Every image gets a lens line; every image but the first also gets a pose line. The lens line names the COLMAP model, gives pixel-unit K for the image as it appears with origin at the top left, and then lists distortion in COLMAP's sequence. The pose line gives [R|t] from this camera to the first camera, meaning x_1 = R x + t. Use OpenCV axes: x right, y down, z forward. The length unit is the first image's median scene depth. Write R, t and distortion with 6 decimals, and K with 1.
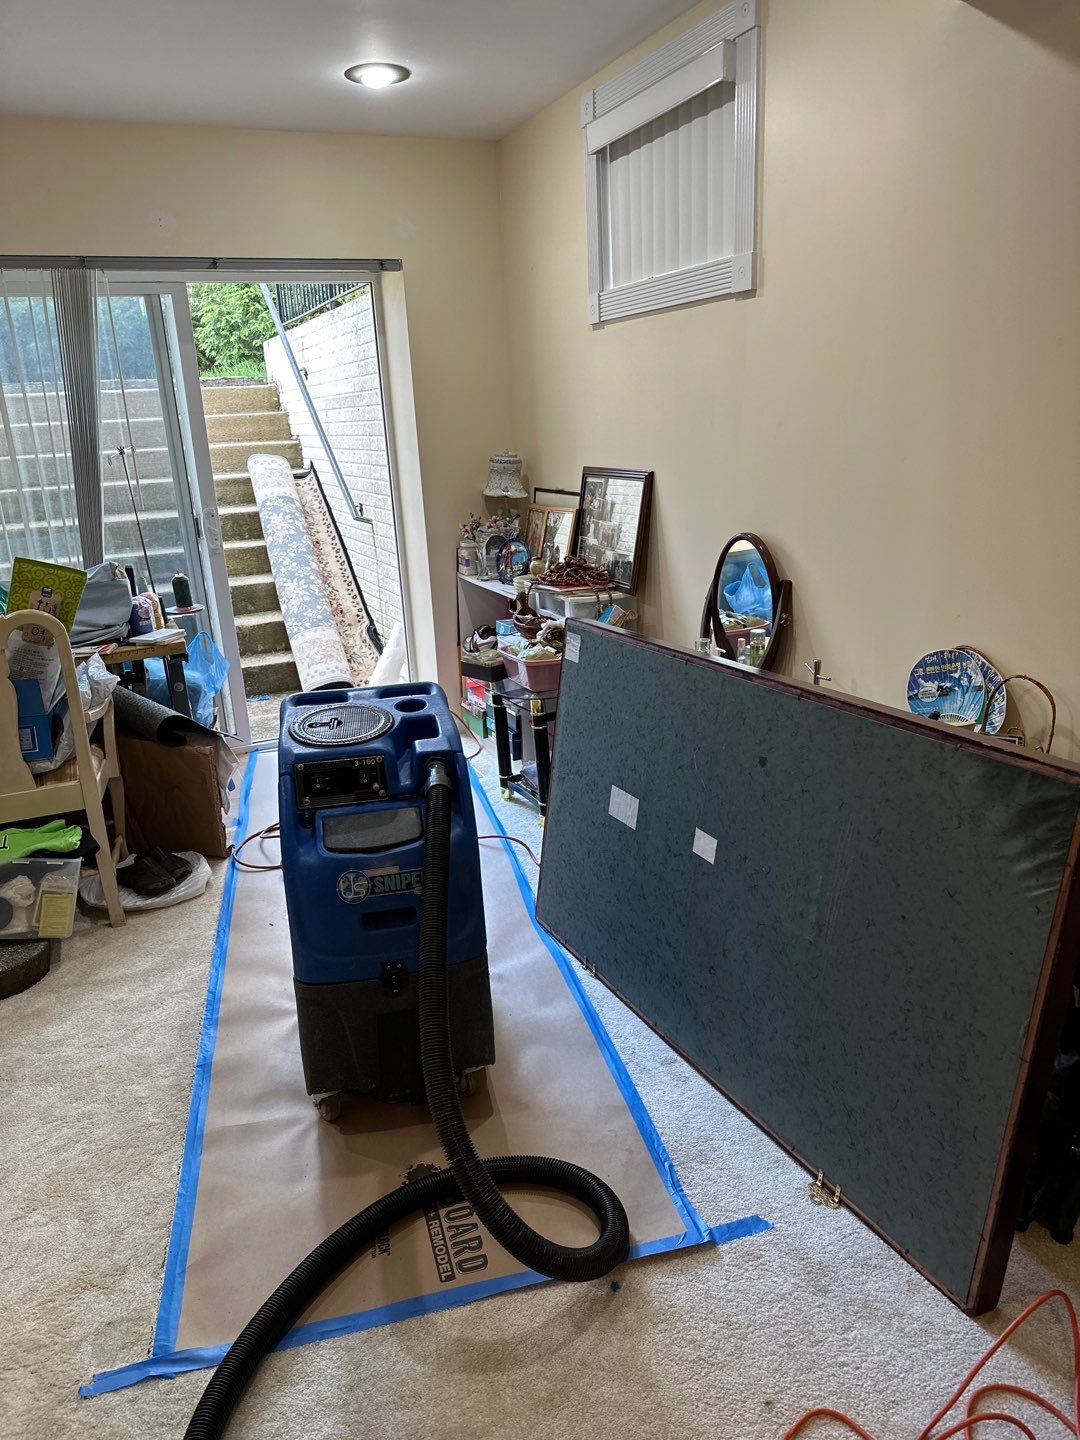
lens RADIAL K [[1019.5, 0, 540.9], [0, 1019.5, 726.0], [0, 0, 1]] dist [0.040479, -0.050403]
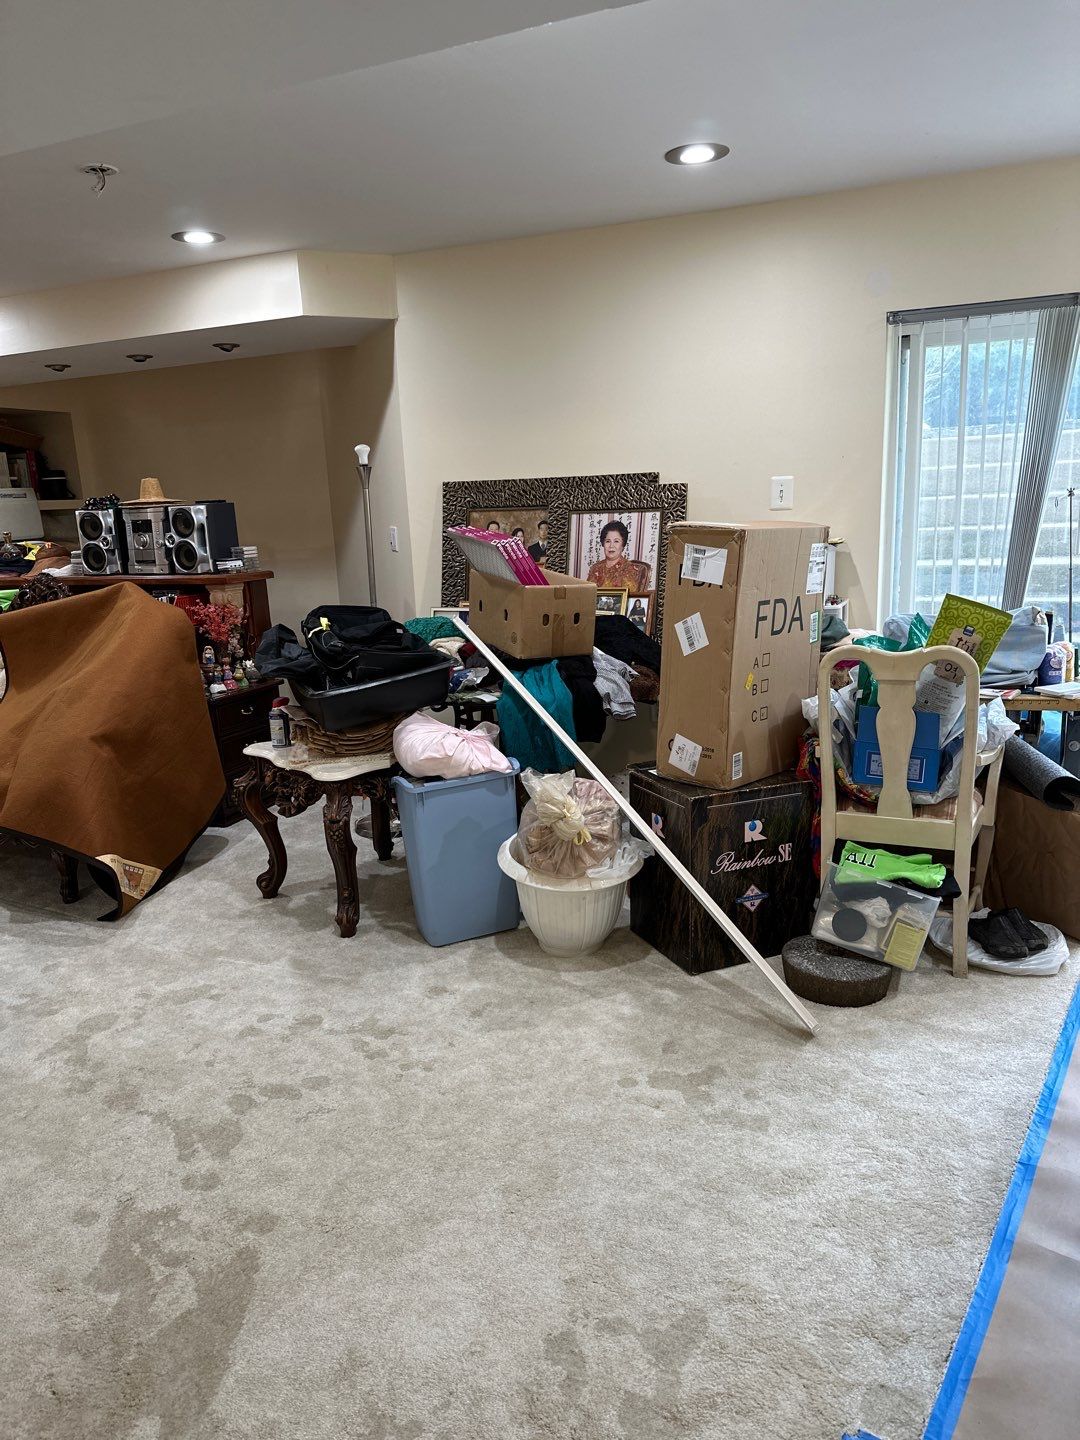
lens RADIAL K [[1019.5, 0, 540.9], [0, 1019.5, 726.0], [0, 0, 1]] dist [0.040479, -0.050403]
pose [[0.680974, 0.181802, -0.709382, -0.035532], [-0.208310, 0.976766, 0.050361, -0.002808], [0.702055, 0.113477, 0.703023, 0.014012]]
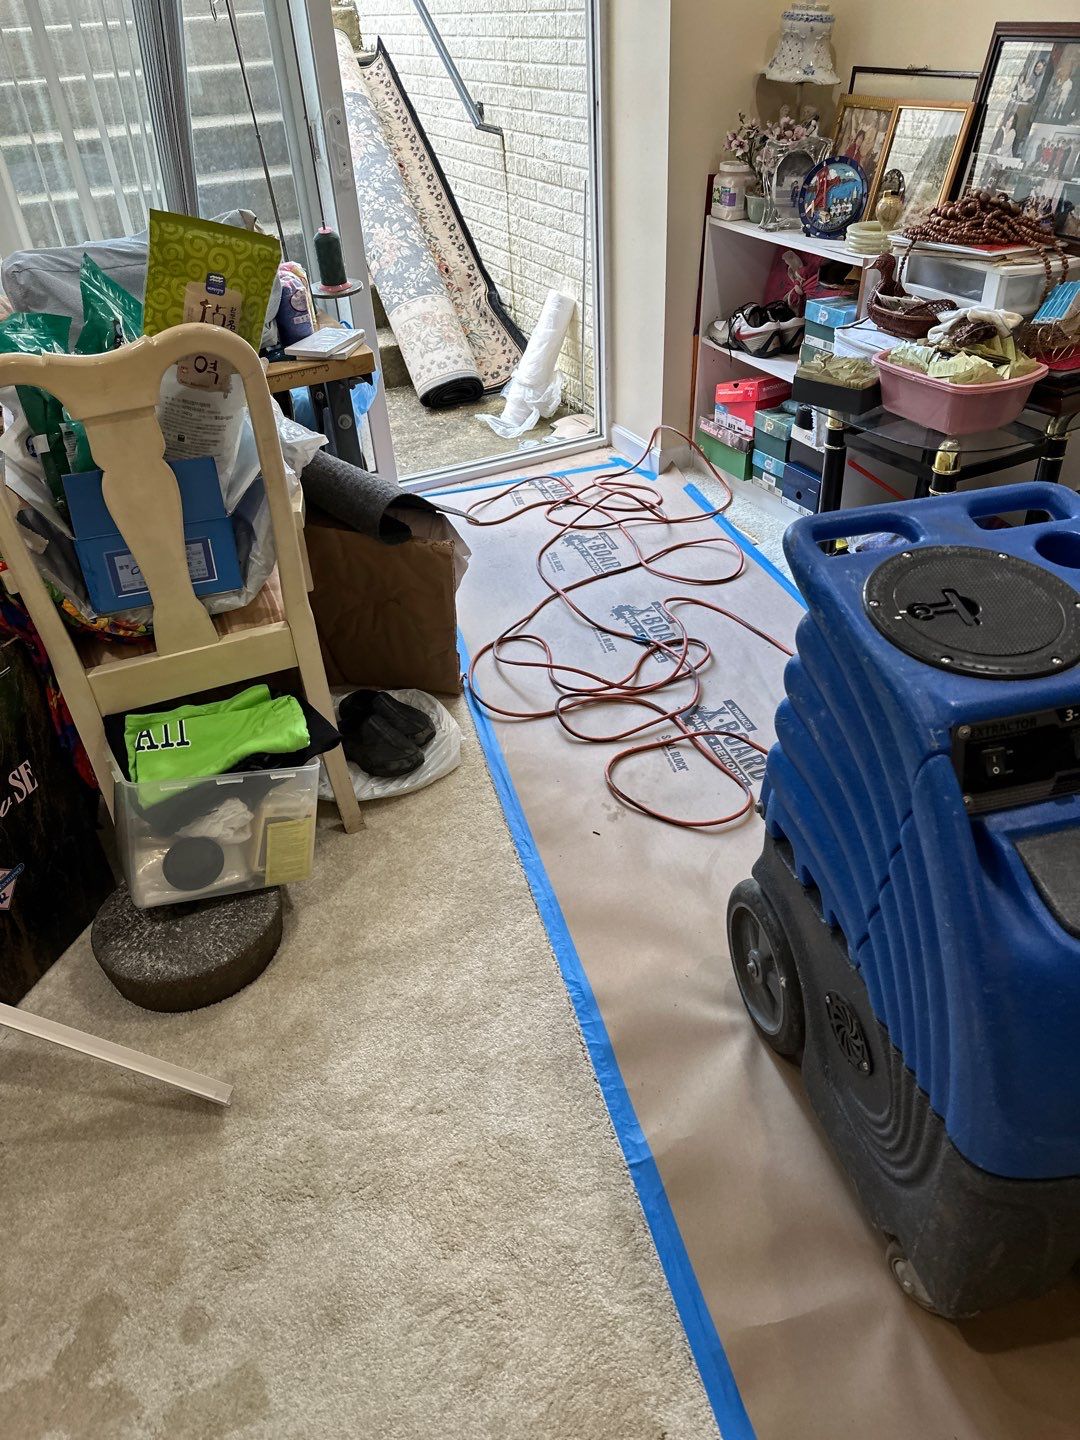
lens RADIAL K [[1027.0, 0, 540.0], [0, 1027.0, 720.0], [0, 0, 1]] dist [0.070395, -0.093534]
pose [[0.999899, -0.011451, 0.008436, -0.291242], [0.008265, 0.950504, 0.310602, -0.074355], [-0.011575, -0.310501, 0.950502, 0.387429]]
